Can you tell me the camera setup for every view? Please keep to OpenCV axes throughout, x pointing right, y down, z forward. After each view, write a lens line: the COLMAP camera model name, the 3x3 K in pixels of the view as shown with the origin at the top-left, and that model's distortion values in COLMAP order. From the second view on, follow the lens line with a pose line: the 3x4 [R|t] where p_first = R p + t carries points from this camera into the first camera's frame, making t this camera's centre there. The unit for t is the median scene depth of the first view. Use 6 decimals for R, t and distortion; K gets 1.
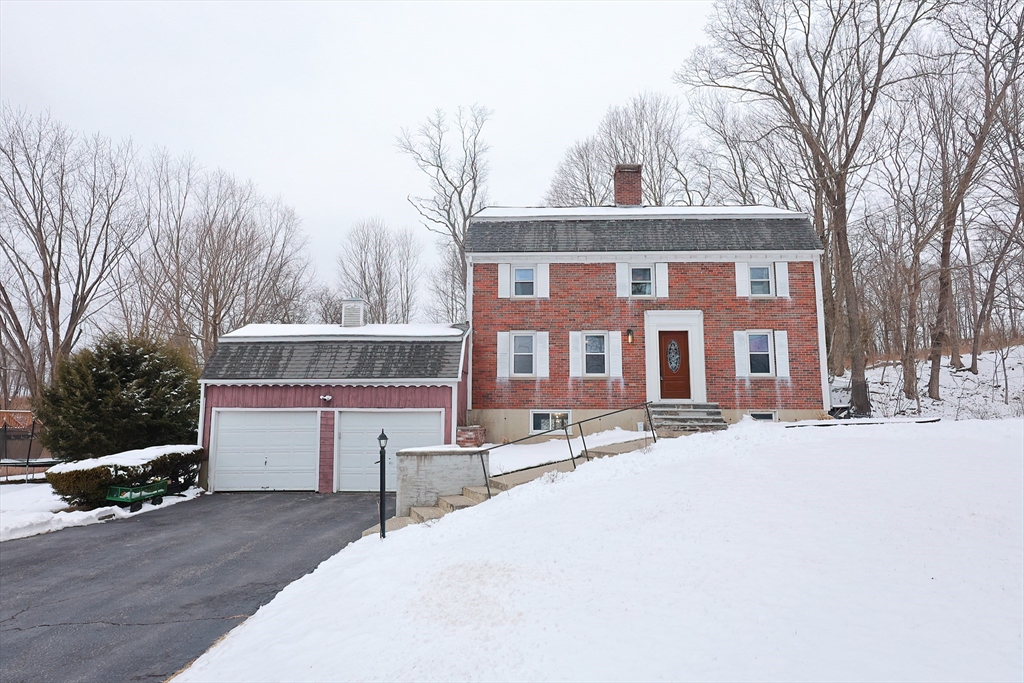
lens RADIAL K [[541.1, 0, 512.0], [0, 541.1, 345.2], [0, 0, 1]] dist [-0.005112, 0.000499]
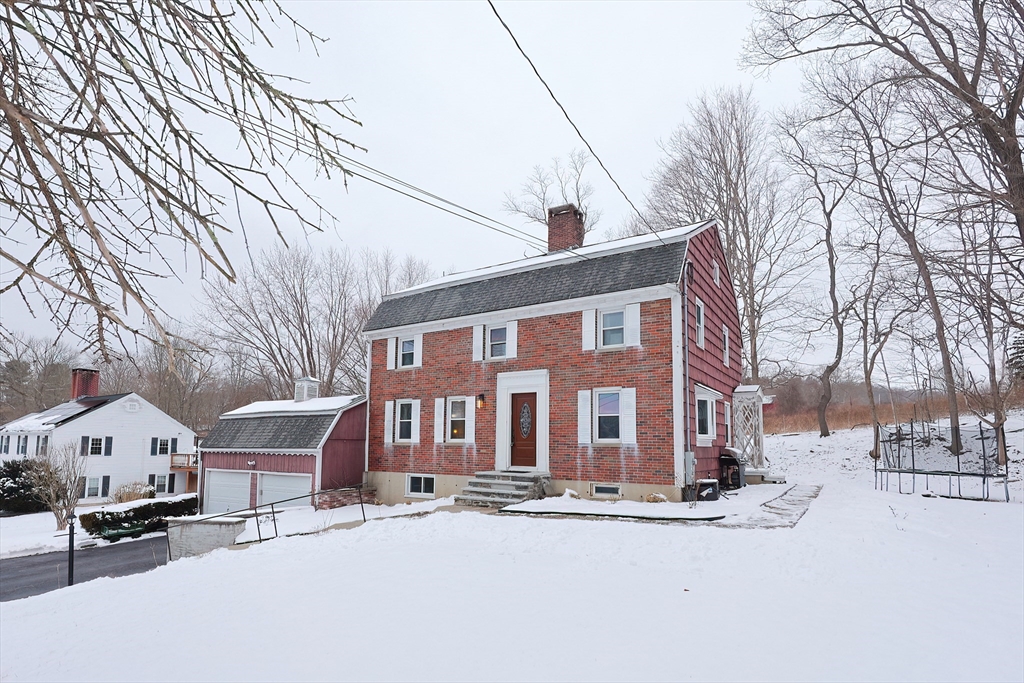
lens RADIAL K [[506.7, 0, 526.3], [0, 506.7, 388.2], [0, 0, 1]] dist [-0.000792, -0.000742]
pose [[0.872238, -0.051382, -0.486374, 0.735890], [0.068359, 0.997512, 0.017211, -0.050207], [0.484280, -0.048260, 0.873581, 0.242652]]
